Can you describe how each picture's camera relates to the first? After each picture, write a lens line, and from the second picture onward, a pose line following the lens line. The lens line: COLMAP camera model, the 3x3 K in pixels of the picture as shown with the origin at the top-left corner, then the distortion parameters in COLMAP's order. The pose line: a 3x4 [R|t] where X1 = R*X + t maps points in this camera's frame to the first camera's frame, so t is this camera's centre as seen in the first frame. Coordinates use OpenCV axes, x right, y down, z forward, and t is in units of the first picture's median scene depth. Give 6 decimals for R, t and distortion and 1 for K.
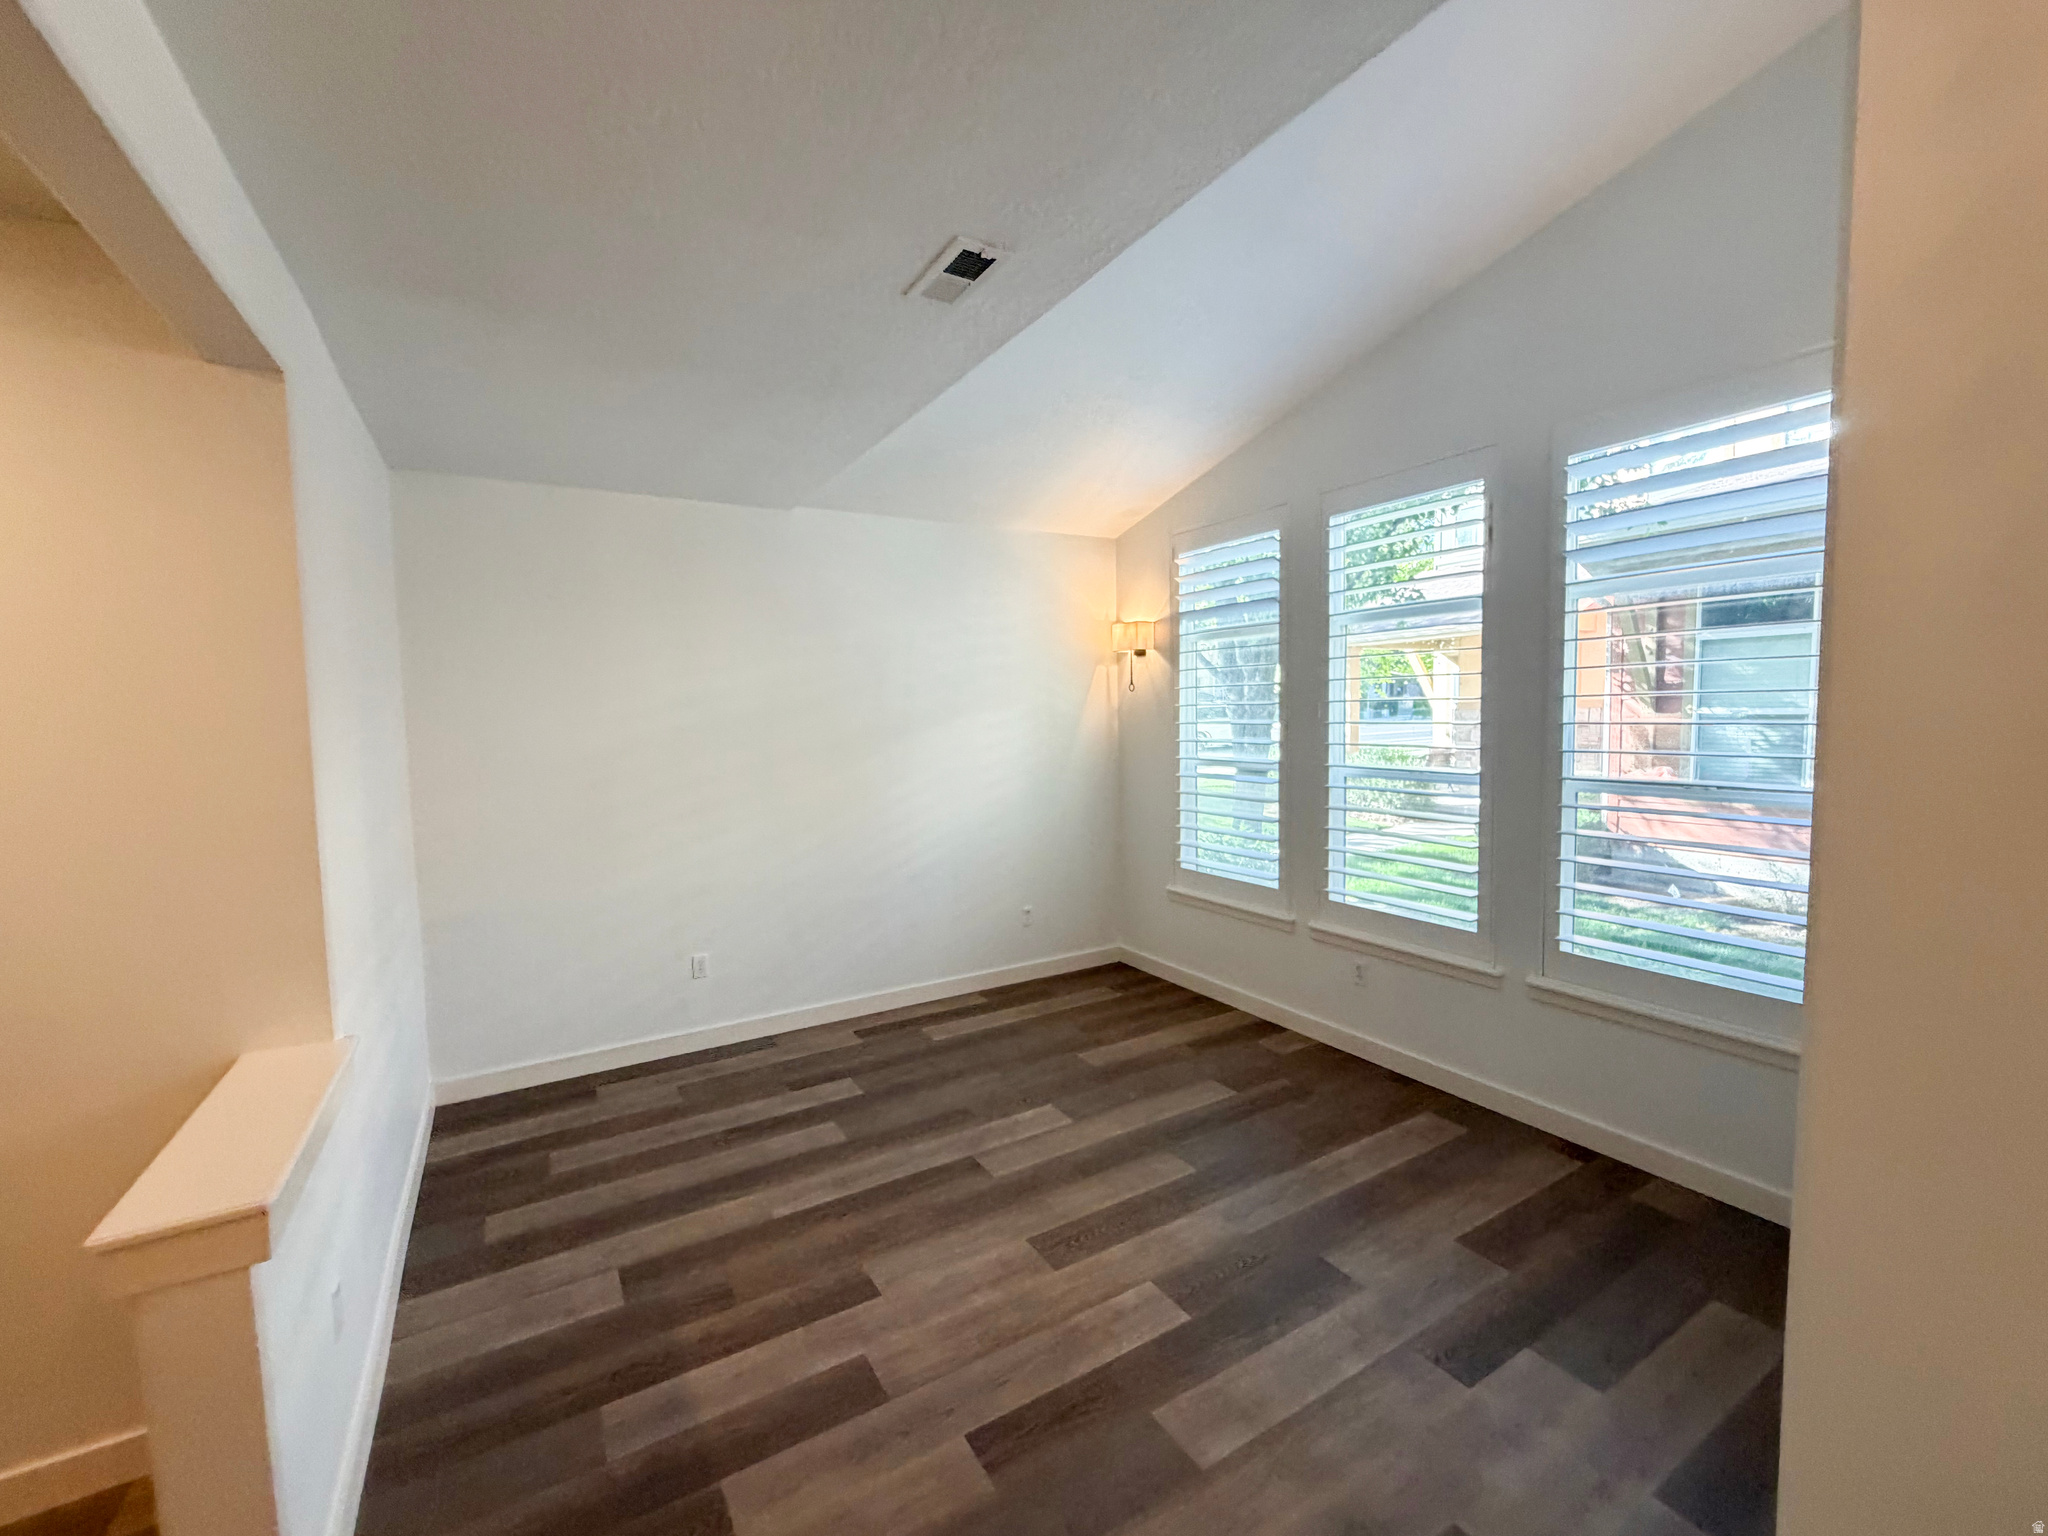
lens RADIAL K [[842.4, 0, 957.0], [0, 842.4, 776.6], [0, 0, 1]] dist [-0.000541, 0.000360]
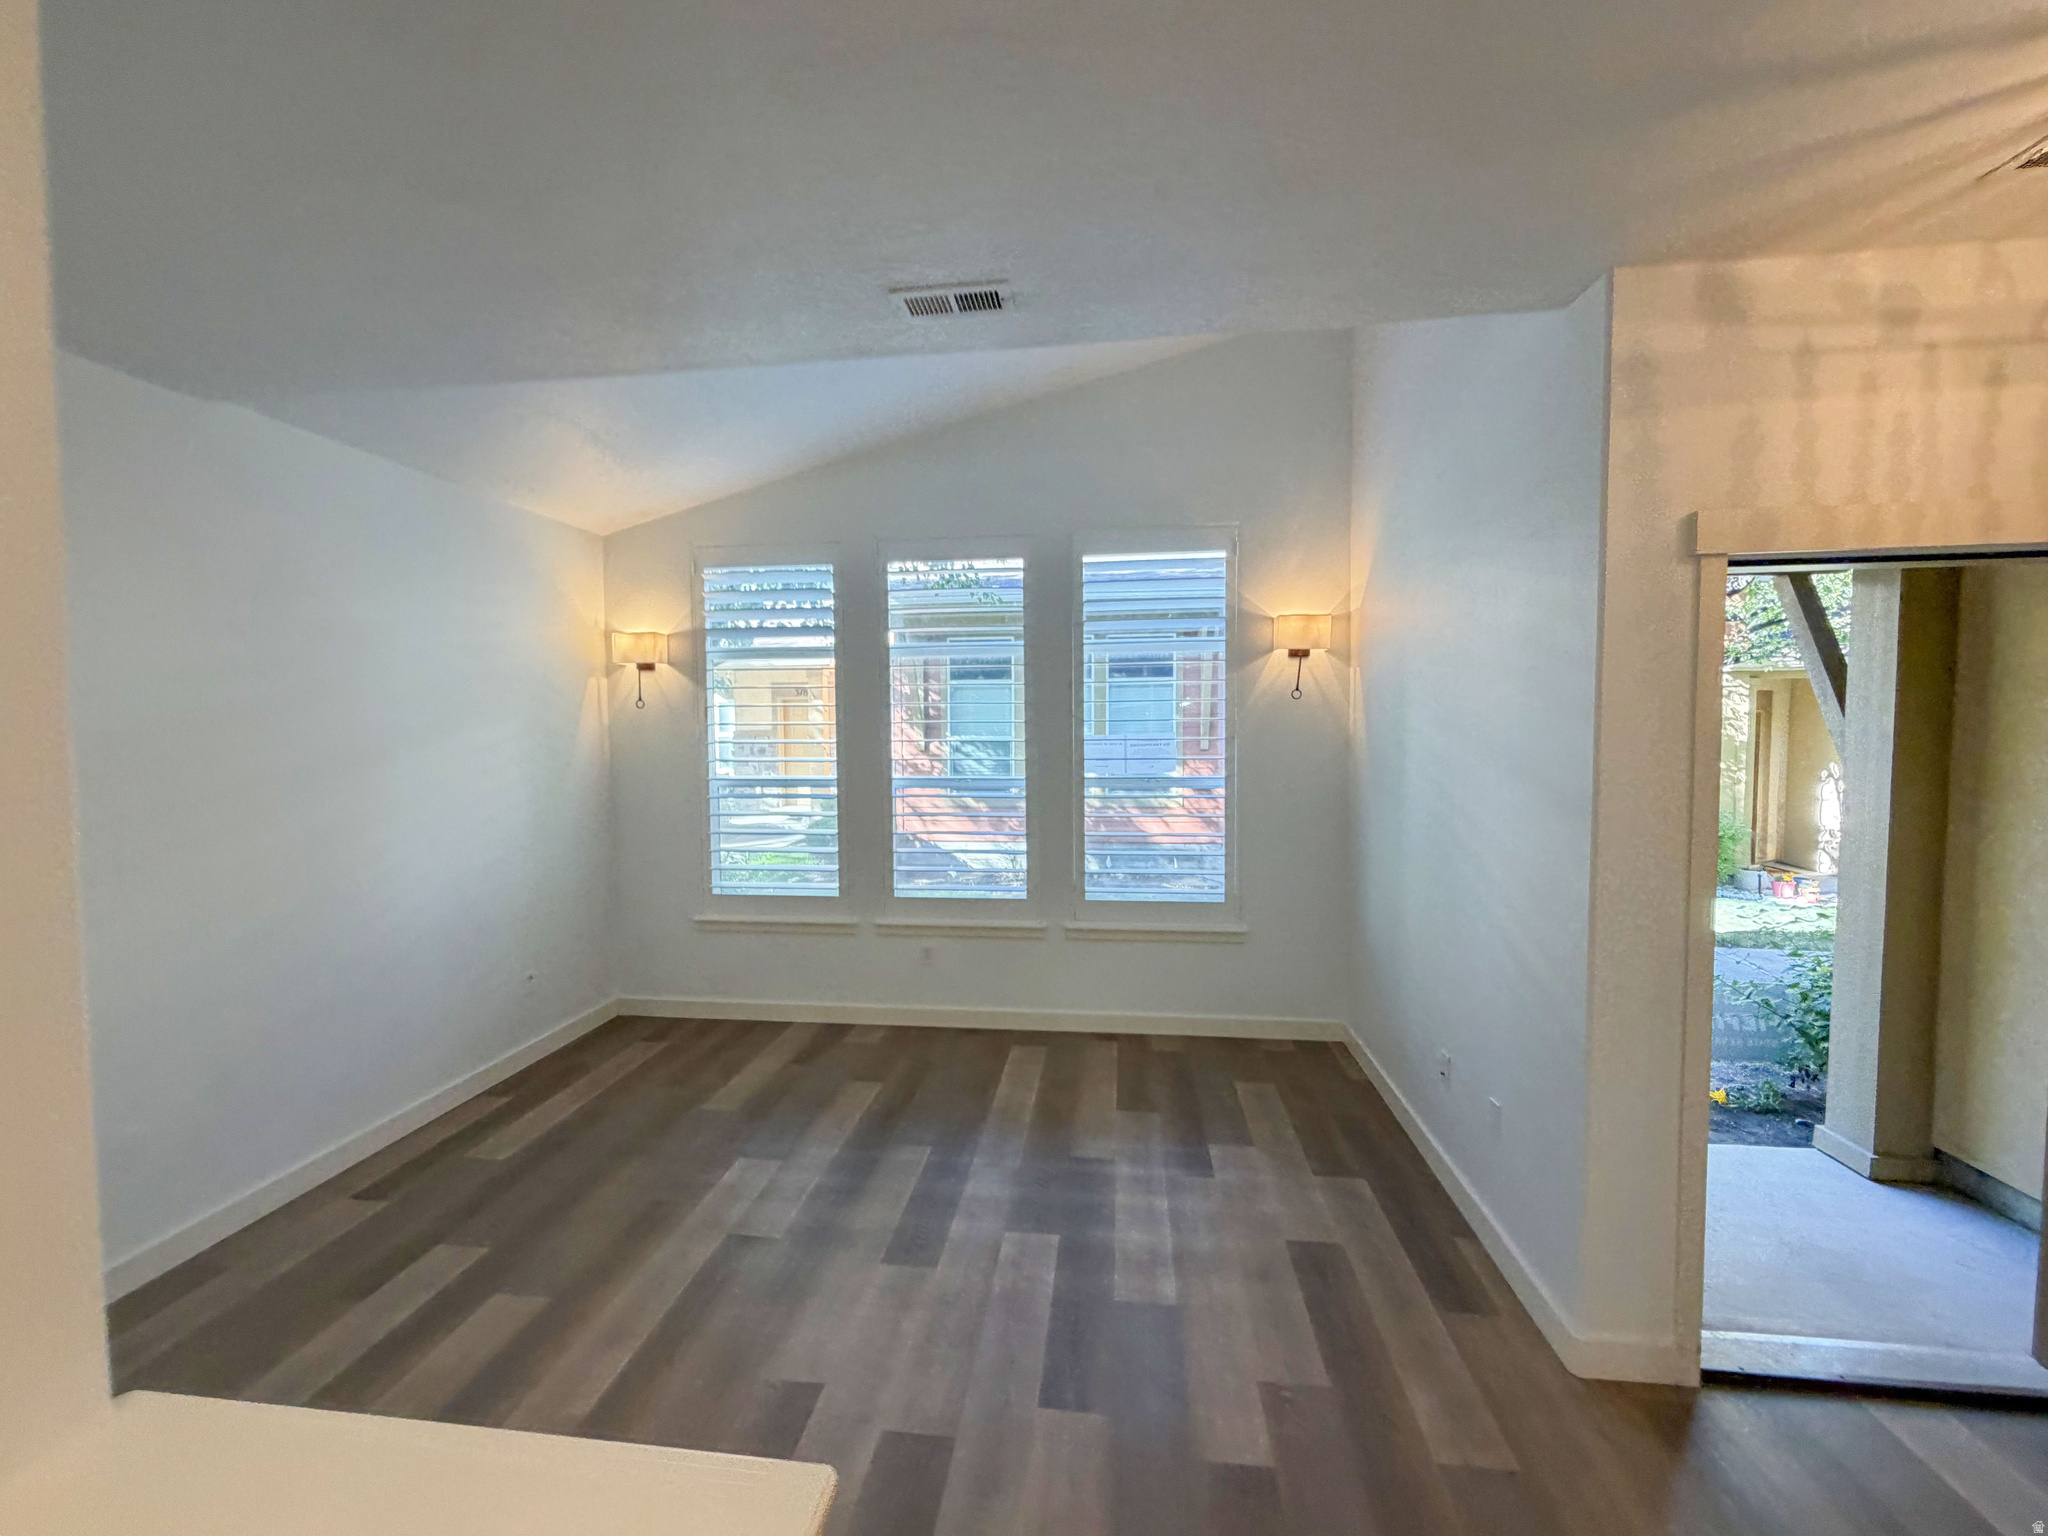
lens RADIAL K [[882.1, 0, 1009.2], [0, 882.1, 772.8], [0, 0, 1]] dist [-0.001668, 0.000024]
pose [[0.591804, -0.025598, 0.805675, -0.394954], [0.059112, 0.998183, -0.011706, 0.002515], [-0.803911, 0.054553, 0.592242, 0.152608]]
